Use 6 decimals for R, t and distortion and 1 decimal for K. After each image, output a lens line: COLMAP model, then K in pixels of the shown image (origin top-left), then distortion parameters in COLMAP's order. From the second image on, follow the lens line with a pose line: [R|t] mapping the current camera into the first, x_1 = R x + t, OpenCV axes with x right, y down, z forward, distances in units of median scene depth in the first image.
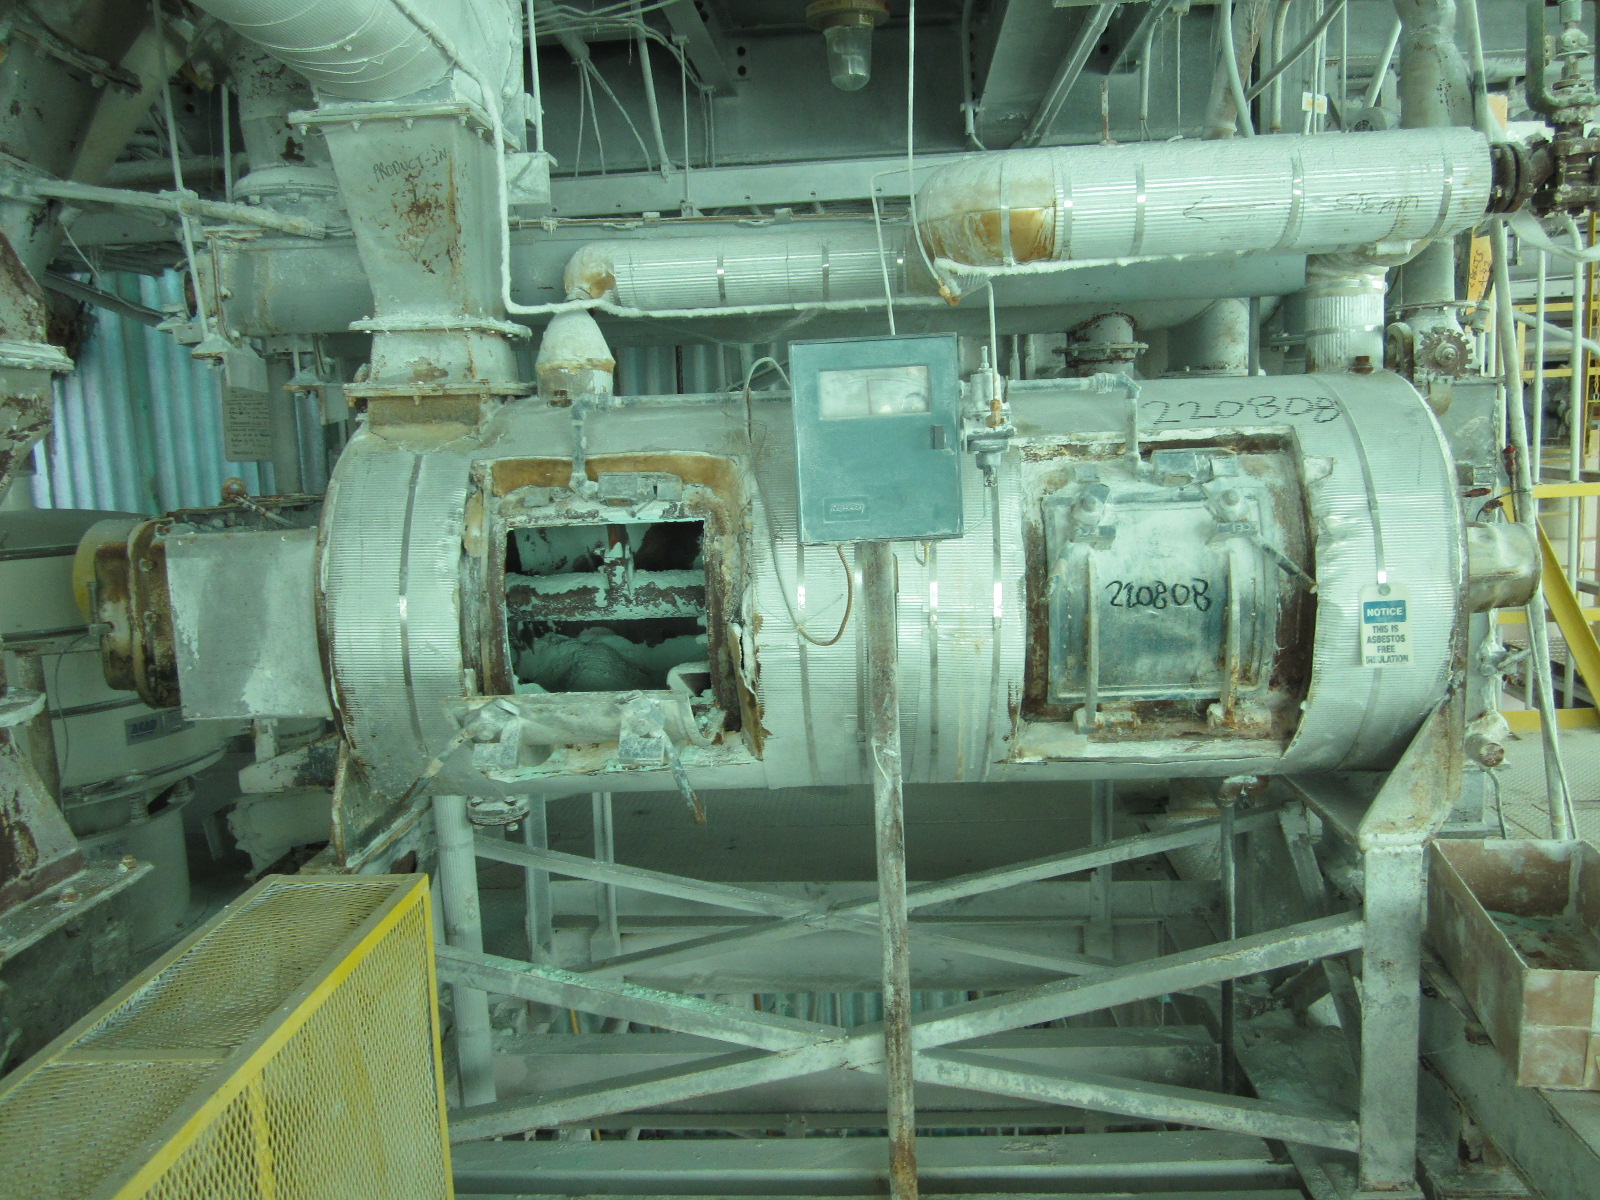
lens RADIAL K [[1322.1, 0, 805.5], [0, 1322.1, 604.2], [0, 0, 1]] dist [-0.038656, 0.011144]
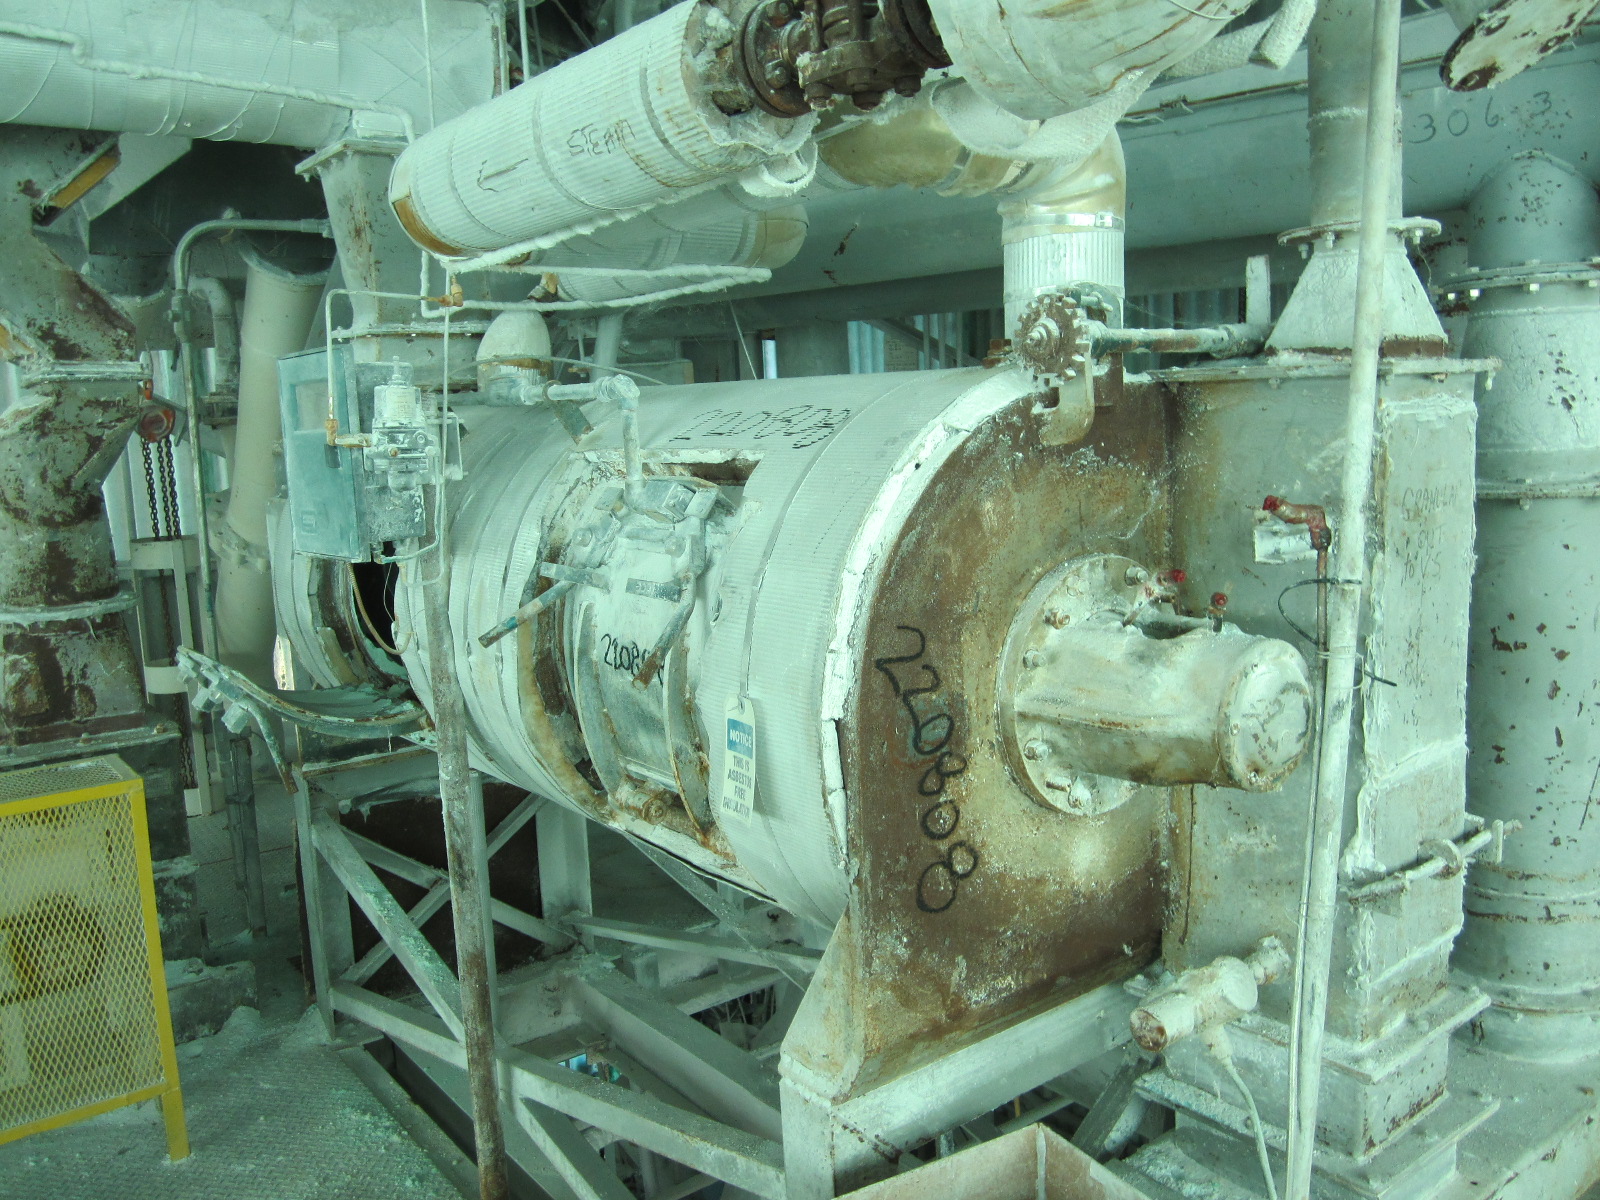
lens RADIAL K [[1322.1, 0, 807.4], [0, 1322.1, 596.3], [0, 0, 1]] dist [-0.038656, 0.011144]
pose [[0.653477, 0.125136, -0.746531, 0.922198], [-0.089975, 0.992089, 0.087538, -0.123345], [0.751580, 0.009966, 0.659567, 0.554165]]
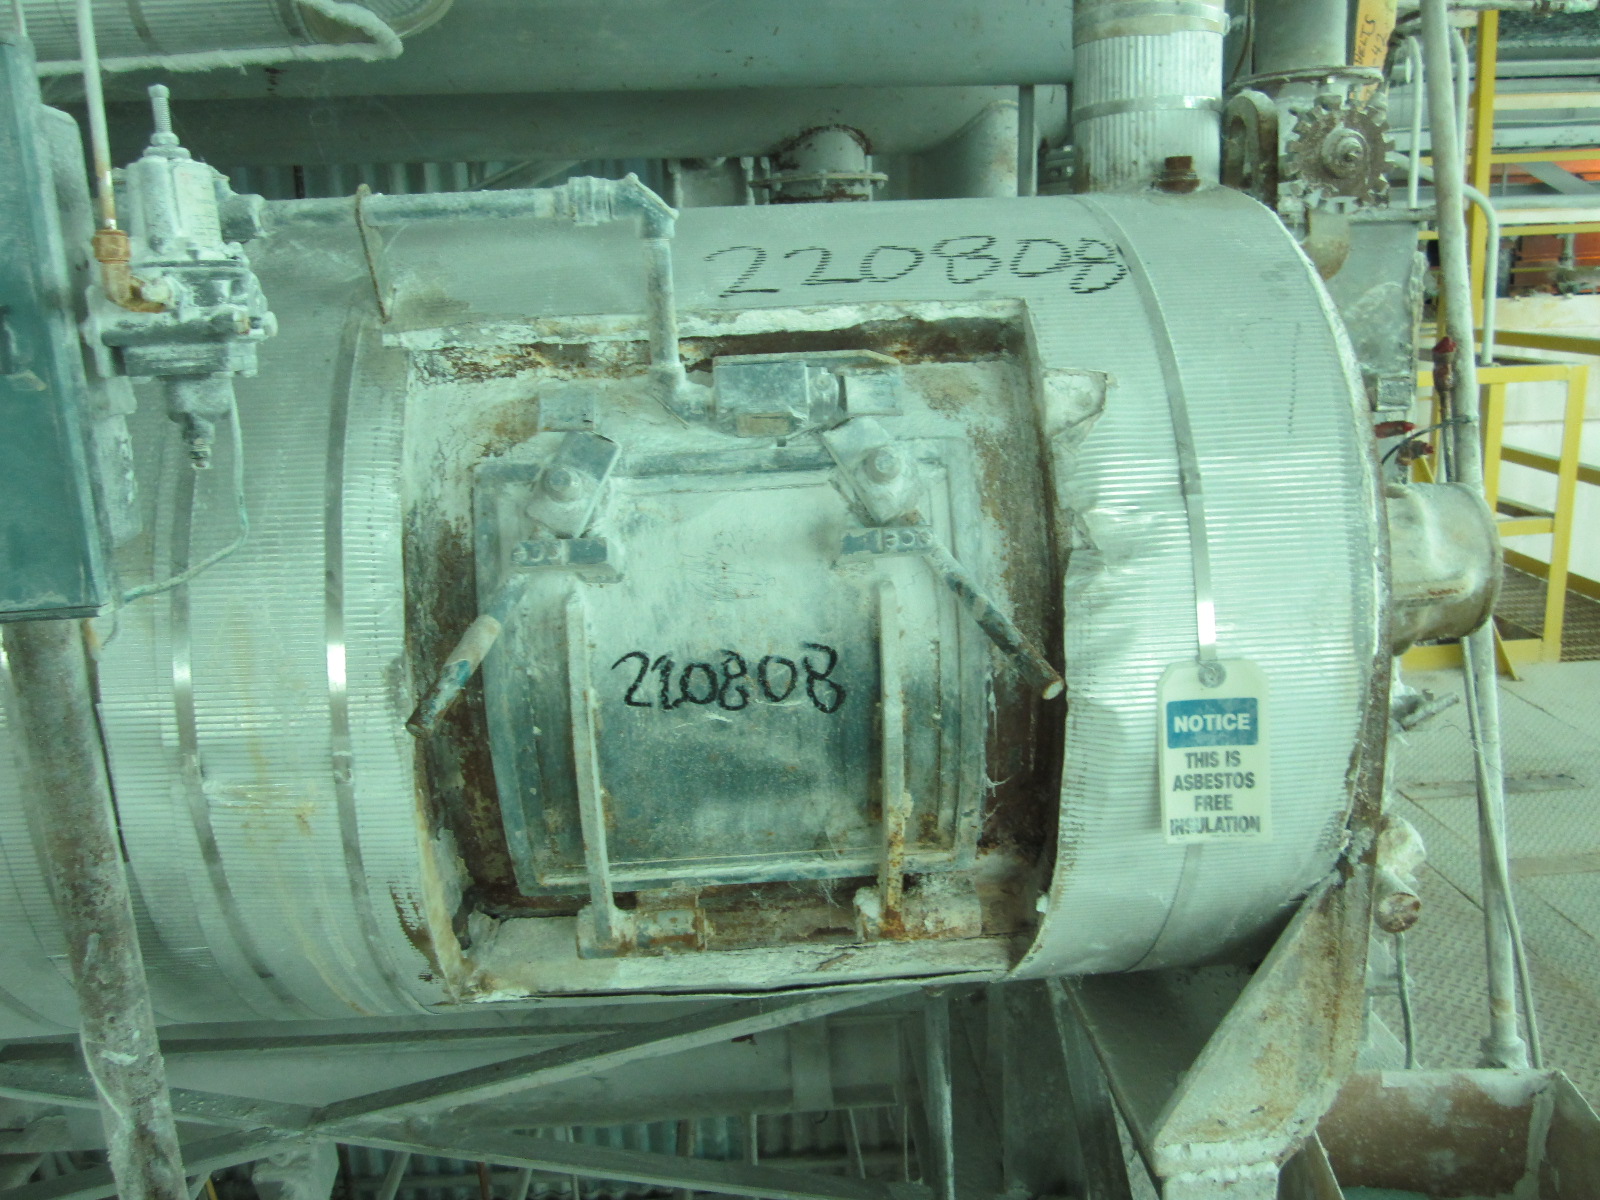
lens RADIAL K [[1322.1, 0, 798.3], [0, 1322.1, 594.4], [0, 0, 1]] dist [-0.038656, 0.011144]
pose [[0.994153, -0.022365, 0.105635, 0.243780], [0.012724, 0.995762, 0.091079, -0.077406], [-0.107224, -0.089202, 0.990225, 0.550118]]
